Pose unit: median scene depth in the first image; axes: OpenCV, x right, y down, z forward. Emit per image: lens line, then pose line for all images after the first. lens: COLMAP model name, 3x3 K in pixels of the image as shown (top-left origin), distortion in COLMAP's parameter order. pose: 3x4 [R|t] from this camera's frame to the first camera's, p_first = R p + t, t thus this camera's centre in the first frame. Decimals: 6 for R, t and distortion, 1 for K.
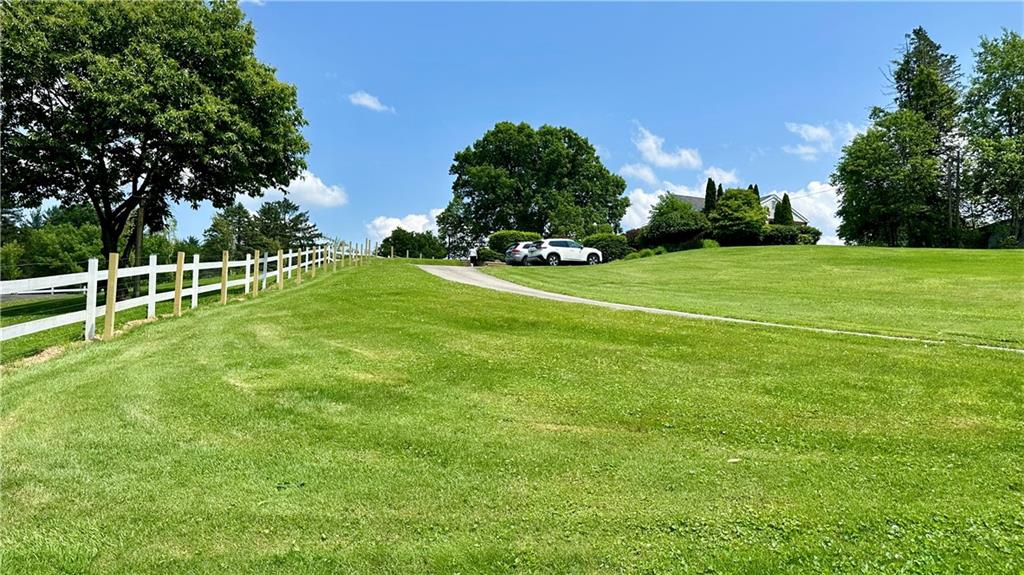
lens RADIAL K [[818.4, 0, 511.8], [0, 818.4, 292.6], [0, 0, 1]] dist [0.062789, 0.002222]
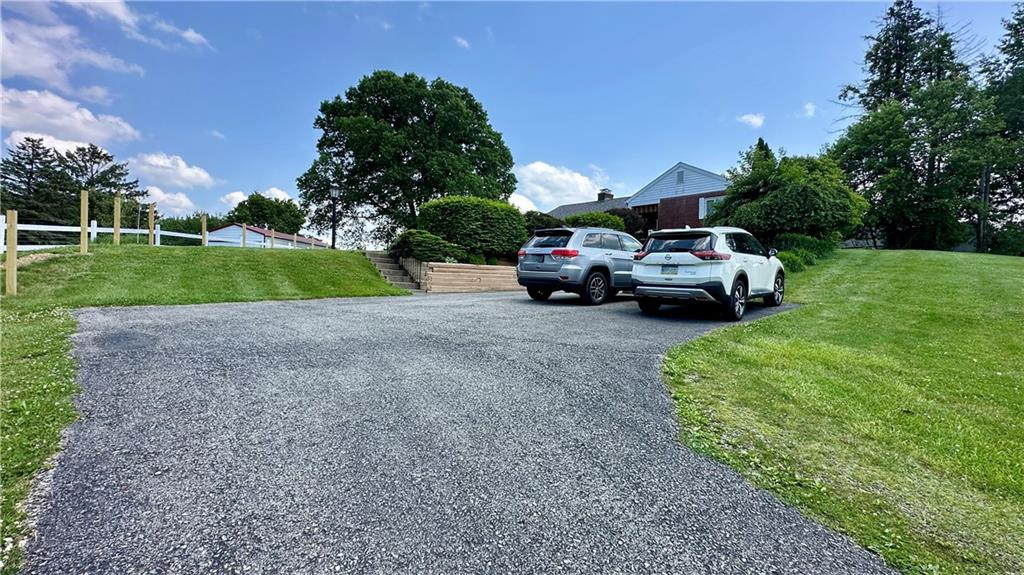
lens RADIAL K [[468.8, 0, 518.3], [0, 468.8, 281.8], [0, 0, 1]] dist [-0.001879, 0.000374]
pose [[0.936364, 0.003285, 0.351016, -0.050095], [-0.031091, 0.996802, 0.073609, -0.031573], [-0.349652, -0.079838, 0.933472, 0.491747]]
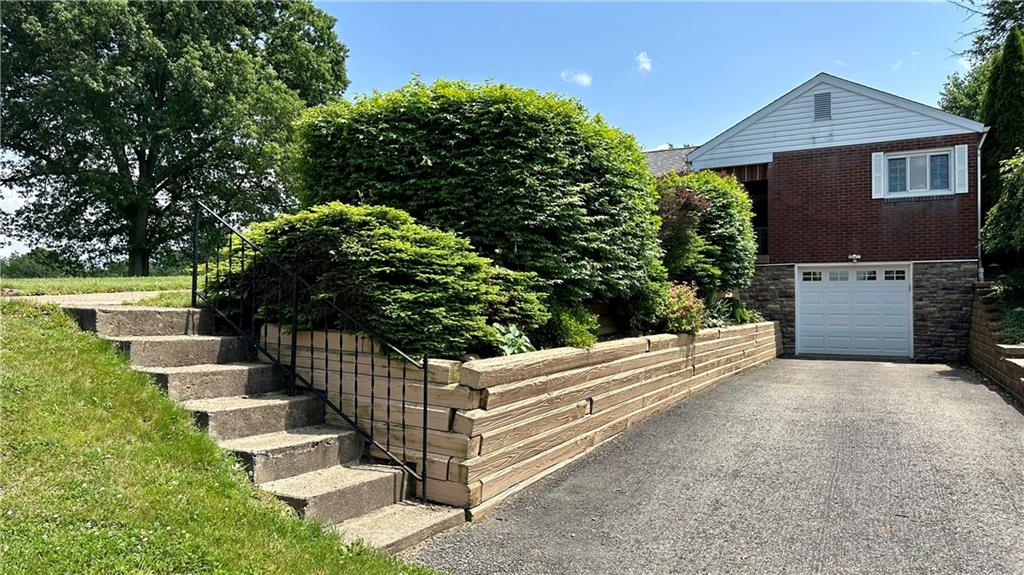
lens RADIAL K [[735.9, 0, 509.1], [0, 735.9, 284.9], [0, 0, 1]] dist [0.001290, 0.000233]
pose [[0.787738, 0.000809, 0.616010, -0.052242], [-0.036237, 0.998328, 0.045028, -0.033584], [-0.614944, -0.057793, 0.786450, 0.616226]]
